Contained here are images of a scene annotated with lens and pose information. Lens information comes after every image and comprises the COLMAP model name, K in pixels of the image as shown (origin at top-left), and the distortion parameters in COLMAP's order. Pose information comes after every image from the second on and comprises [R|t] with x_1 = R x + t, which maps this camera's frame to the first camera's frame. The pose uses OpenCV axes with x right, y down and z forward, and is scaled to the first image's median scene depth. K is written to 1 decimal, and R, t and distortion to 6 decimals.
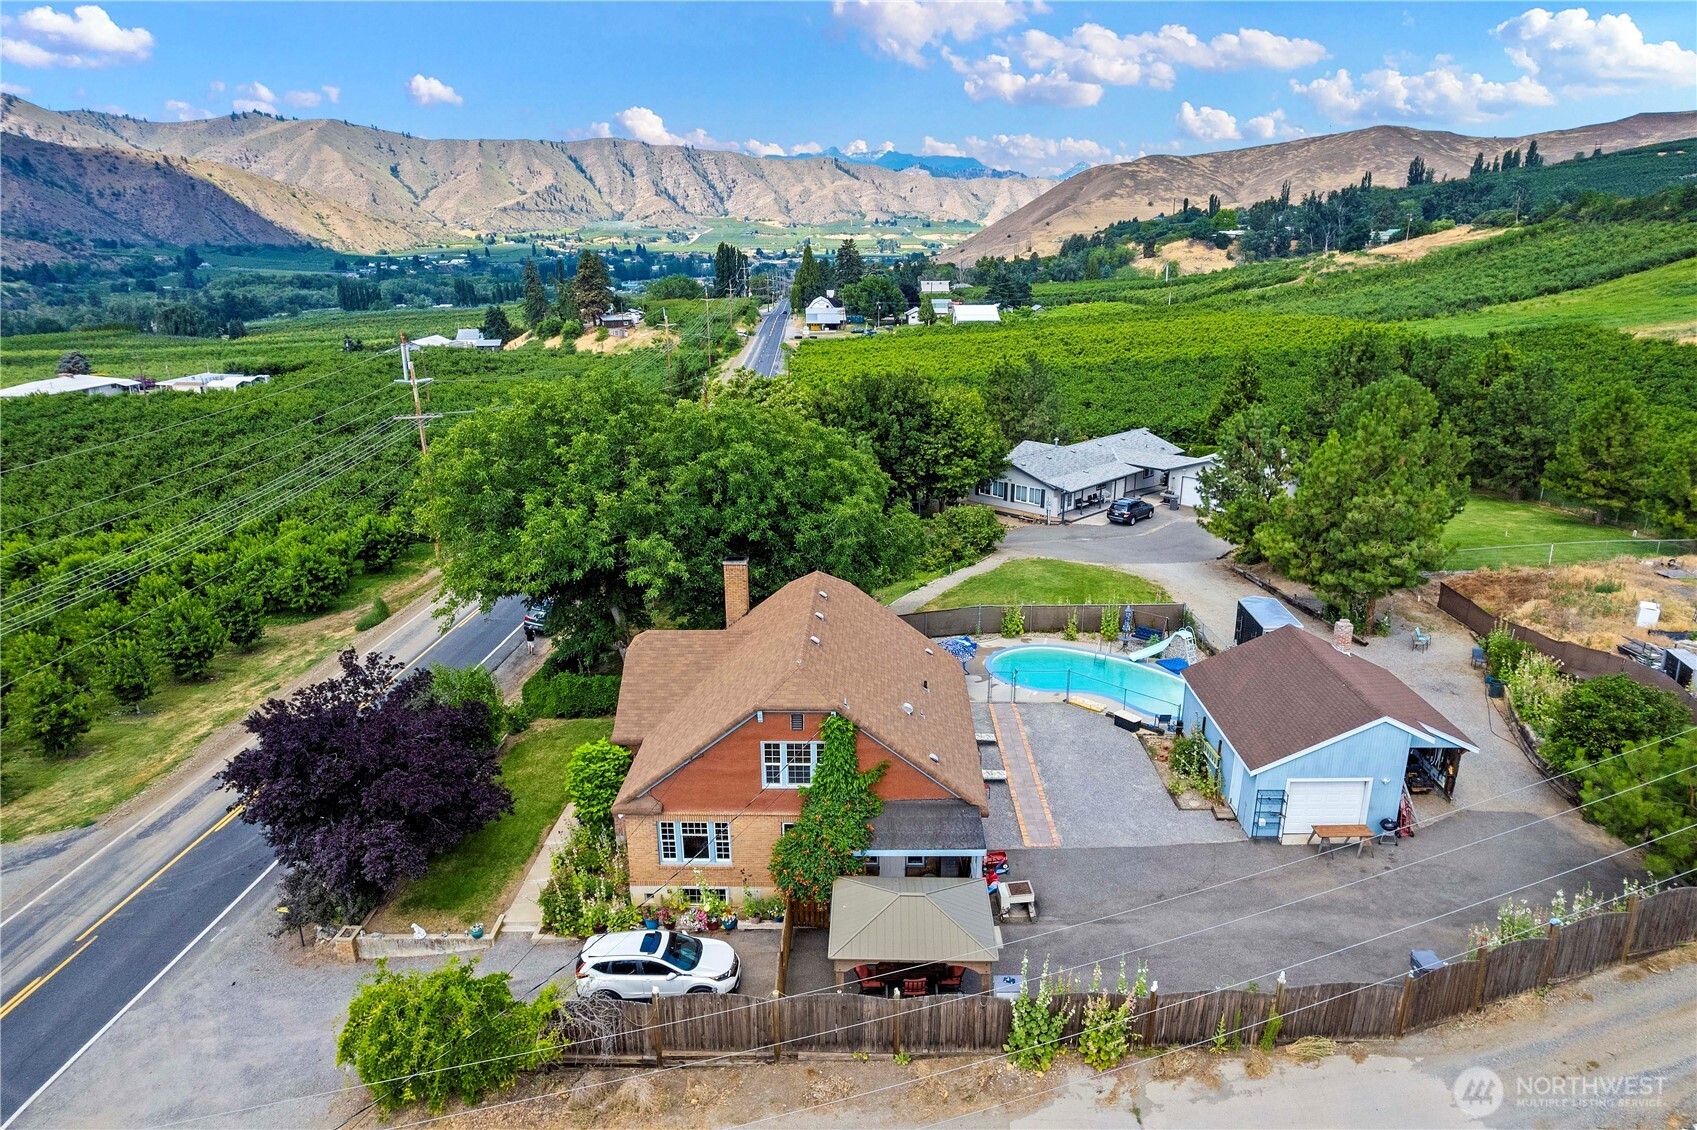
lens RADIAL K [[1085.4, 0, 843.1], [0, 1085.4, 575.8], [0, 0, 1]] dist [-0.081408, 0.075103]
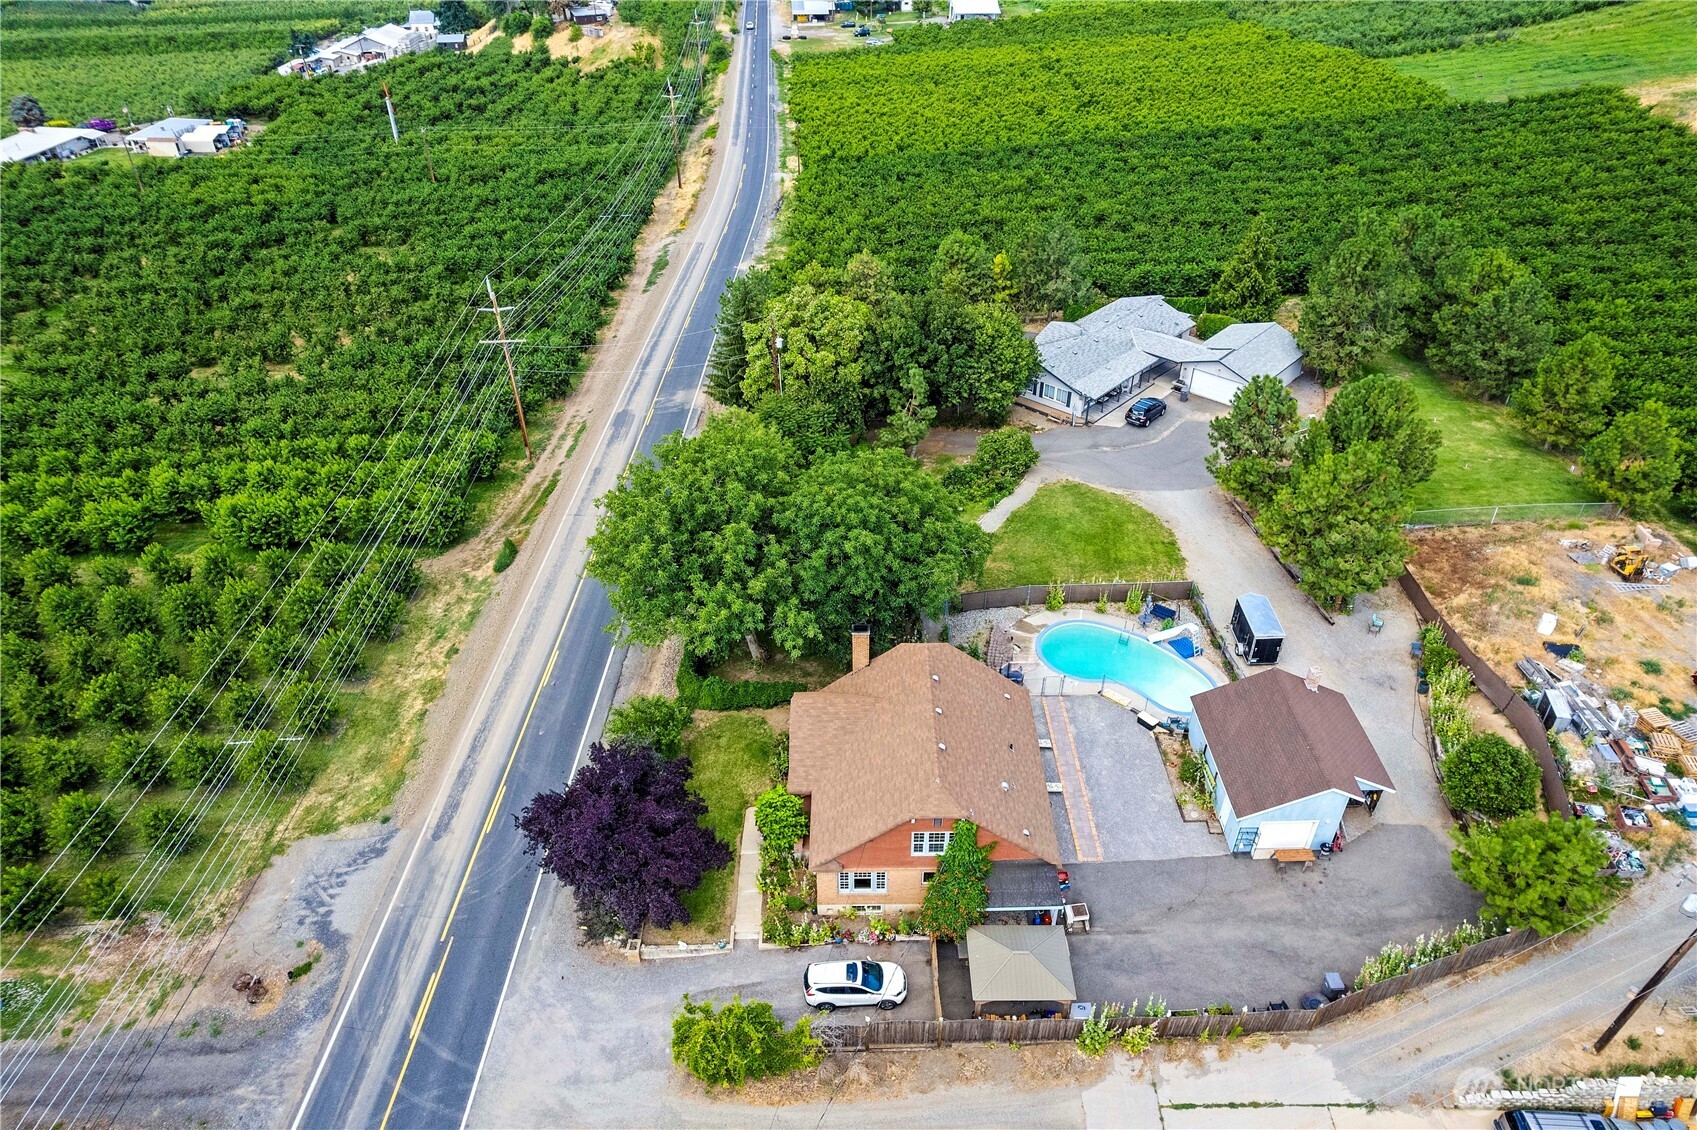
lens RADIAL K [[1085.4, 0, 843.1], [0, 1085.4, 575.8], [0, 0, 1]] dist [-0.081408, 0.075103]
pose [[0.999557, -0.019543, 0.022441, -0.155799], [0.011318, 0.947110, 0.320709, -0.517989], [-0.027522, -0.320313, 0.946912, -0.223300]]
